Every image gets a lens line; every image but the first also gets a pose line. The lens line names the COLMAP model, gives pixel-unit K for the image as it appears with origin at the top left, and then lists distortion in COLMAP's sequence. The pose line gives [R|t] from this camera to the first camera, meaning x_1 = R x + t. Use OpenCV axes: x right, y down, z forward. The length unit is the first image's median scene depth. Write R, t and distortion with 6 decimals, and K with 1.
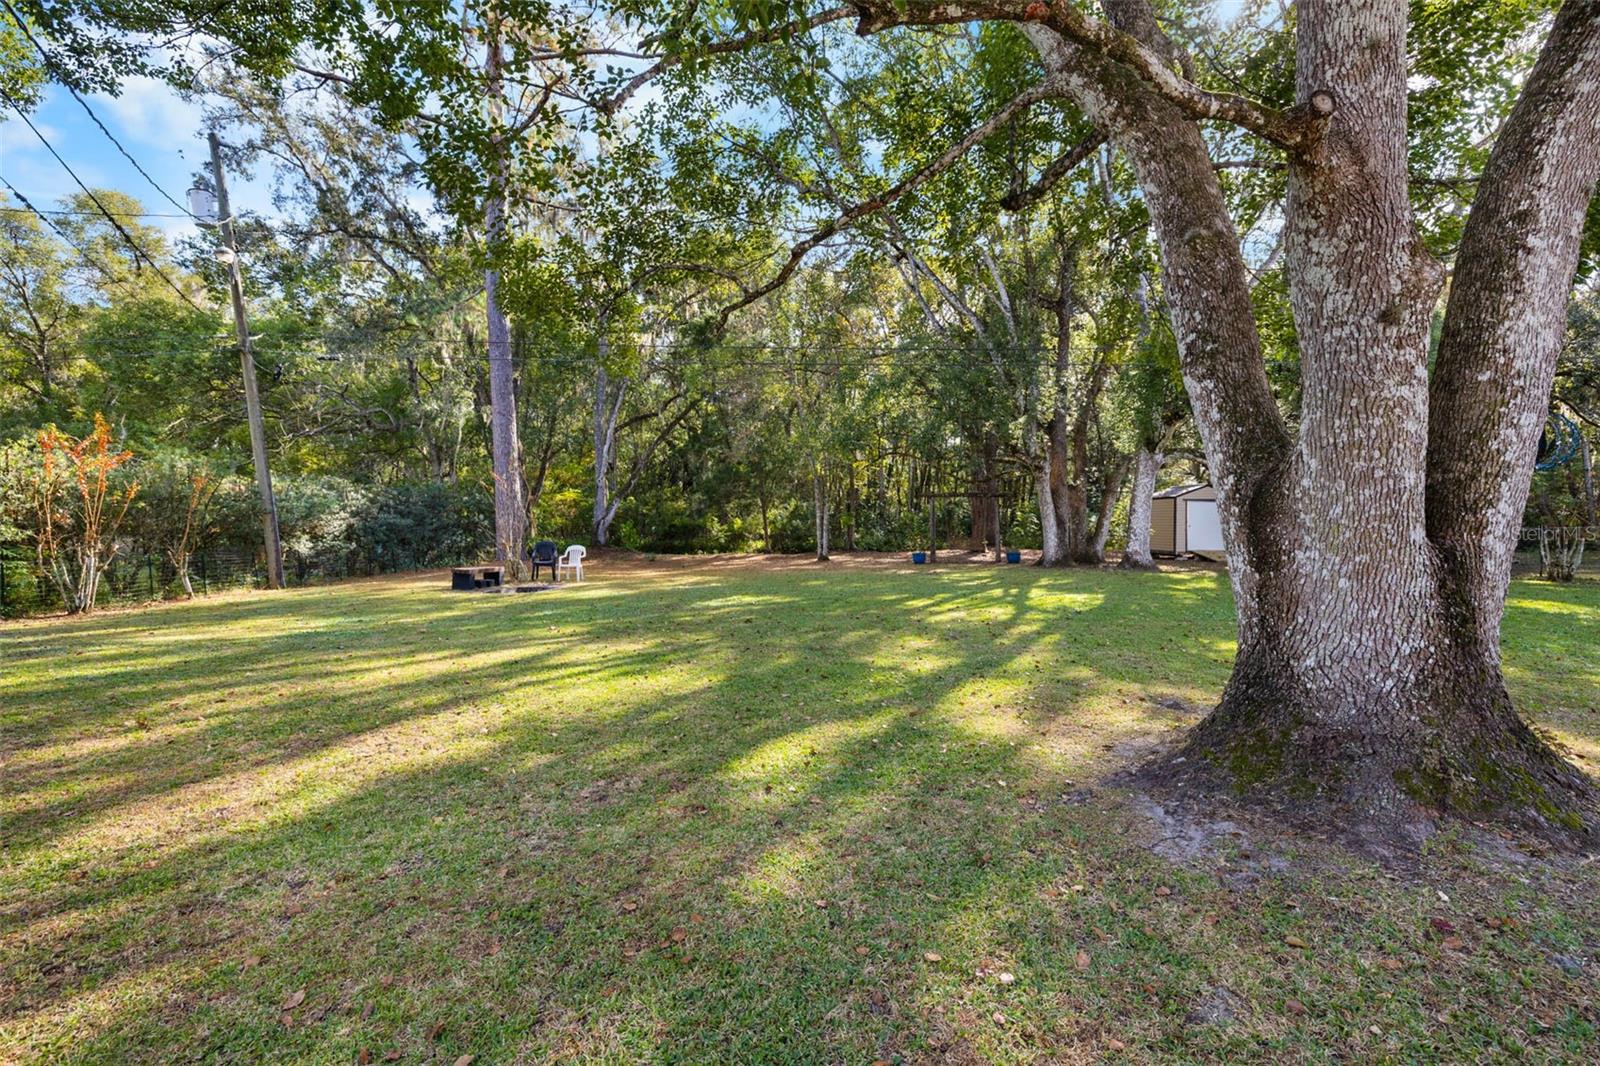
lens RADIAL K [[680.5, 0, 800.8], [0, 680.5, 521.9], [0, 0, 1]] dist [-0.001232, -0.000151]
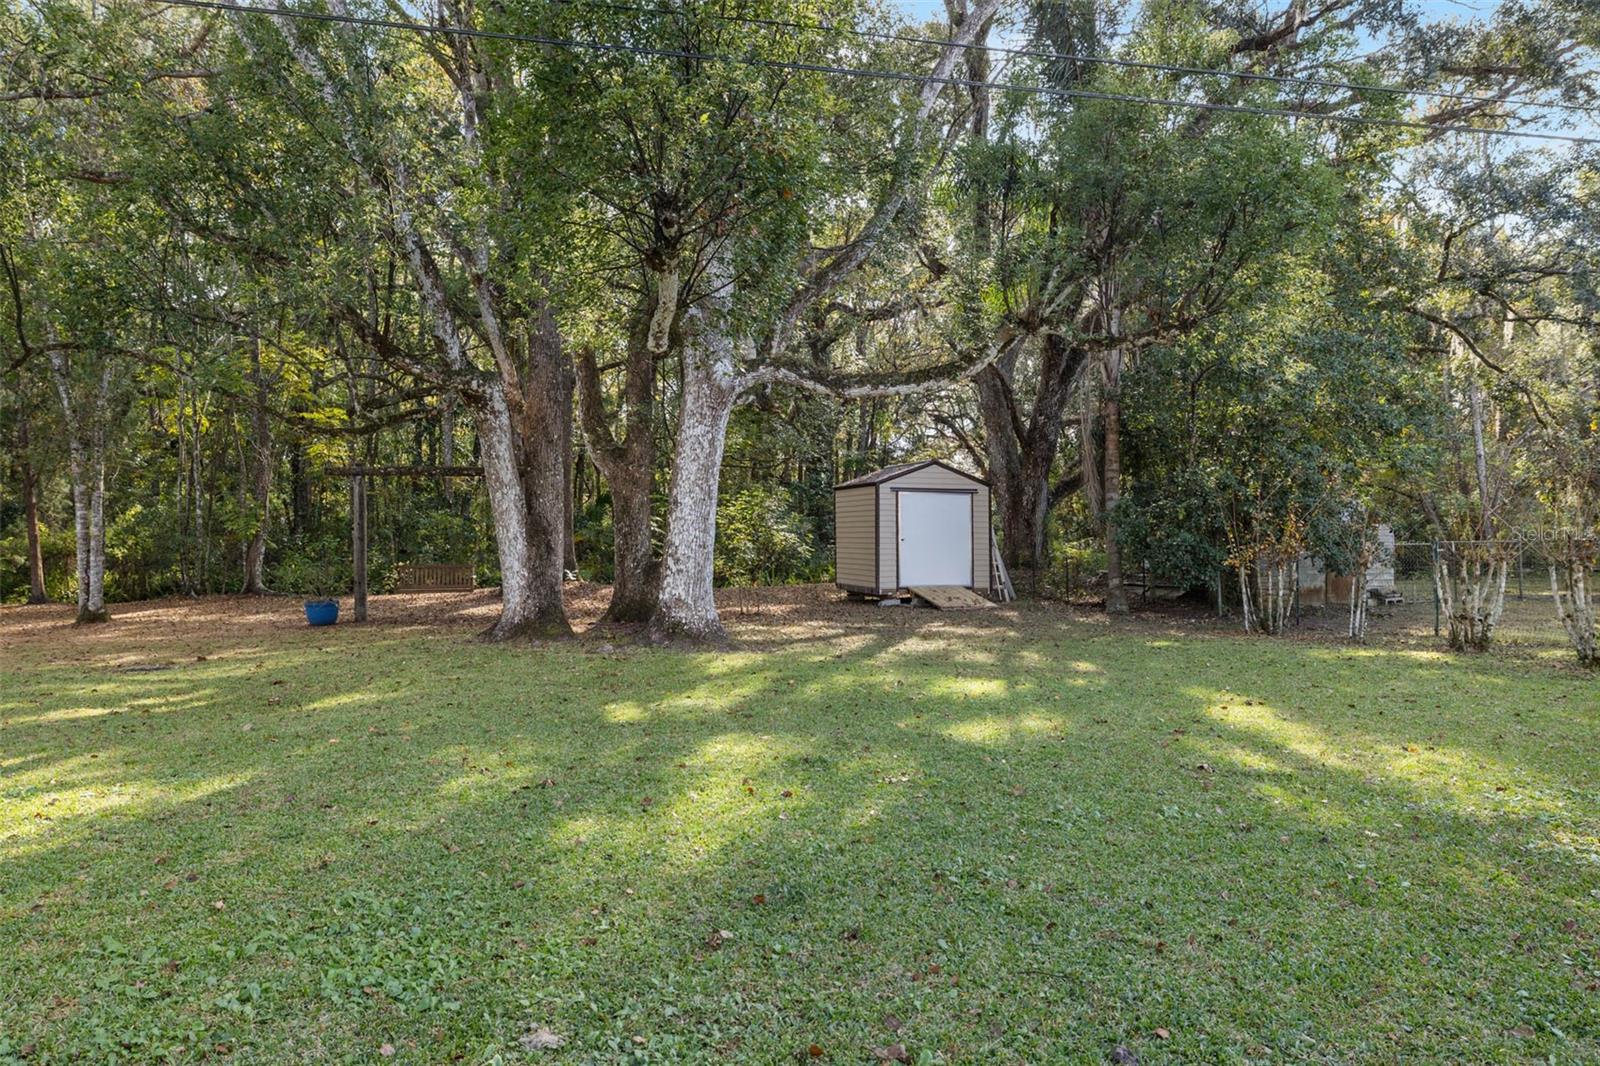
lens RADIAL K [[1067.7, 0, 800.0], [0, 1067.7, 533.0], [0, 0, 1]] dist [-0.000581, 0.000480]
pose [[0.954991, 0.000900, 0.296633, 0.356734], [-0.000469, 0.999999, -0.001525, 0.003227], [-0.296634, 0.001317, 0.954990, 0.339354]]
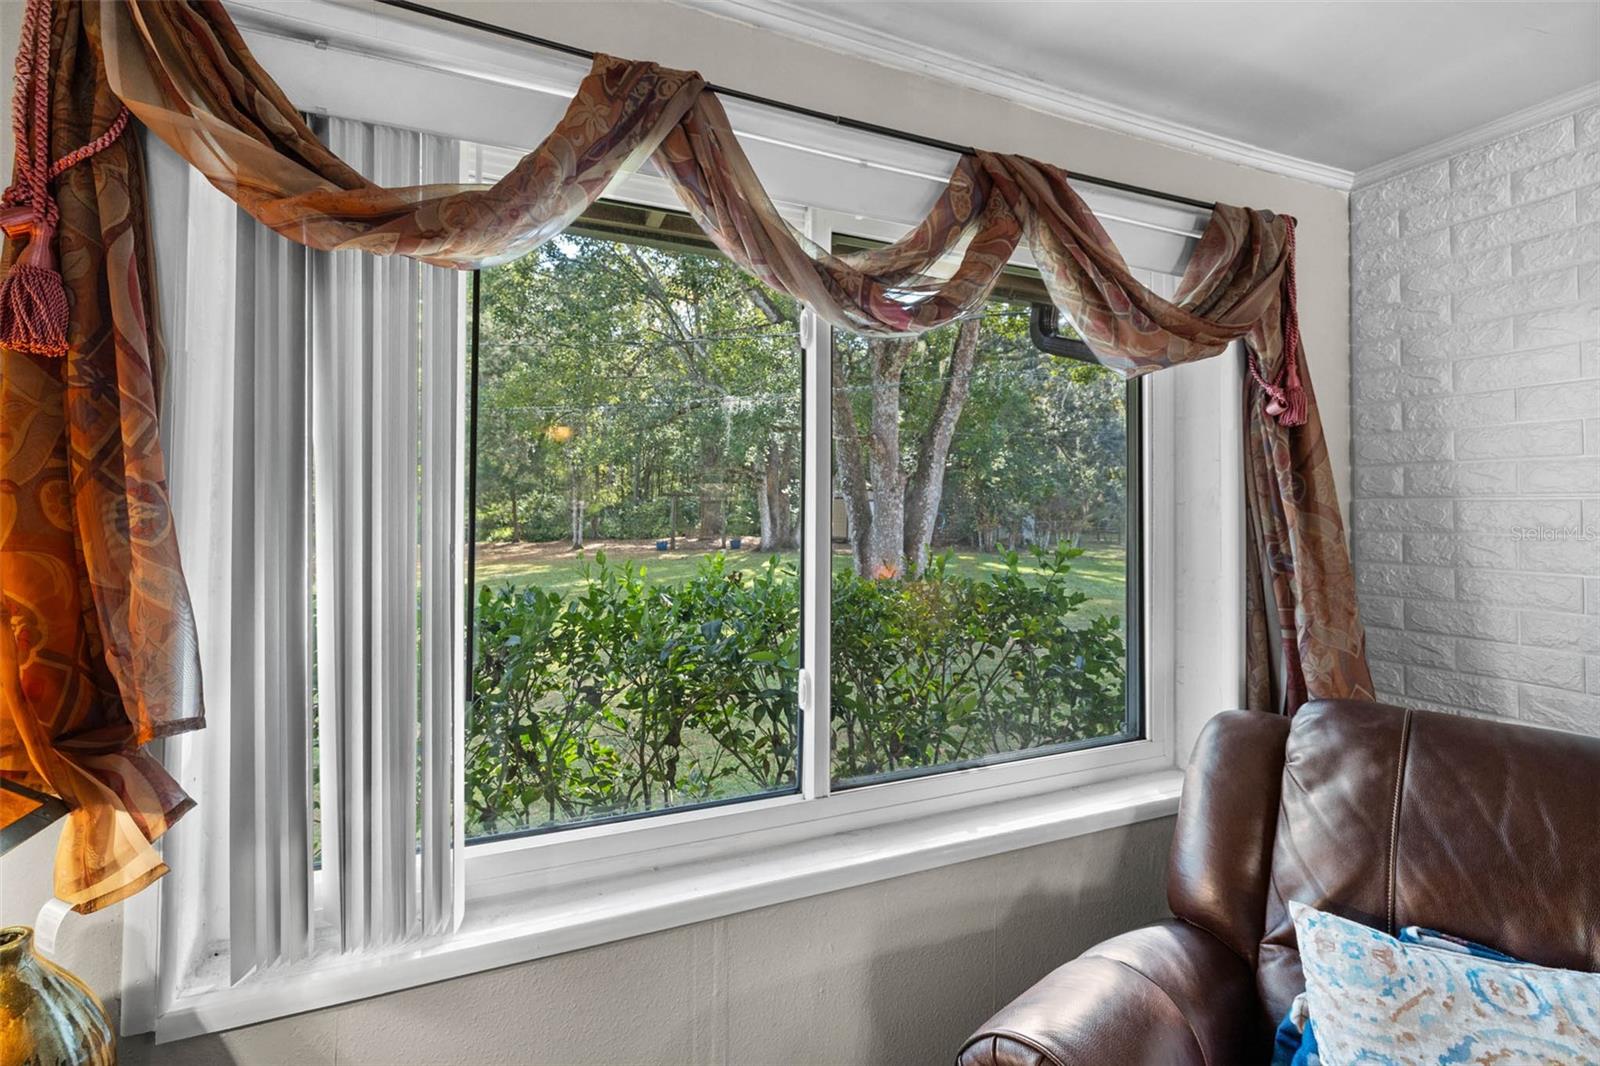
lens RADIAL K [[670.2, 0, 799.4], [0, 670.2, 545.9], [0, 0, 1]] dist [-0.000614, -0.000053]
pose [[0.910981, -0.012904, 0.412247, -0.128644], [-0.013284, 0.998074, 0.060597, -0.029121], [-0.412235, -0.060679, 0.909055, -0.253059]]
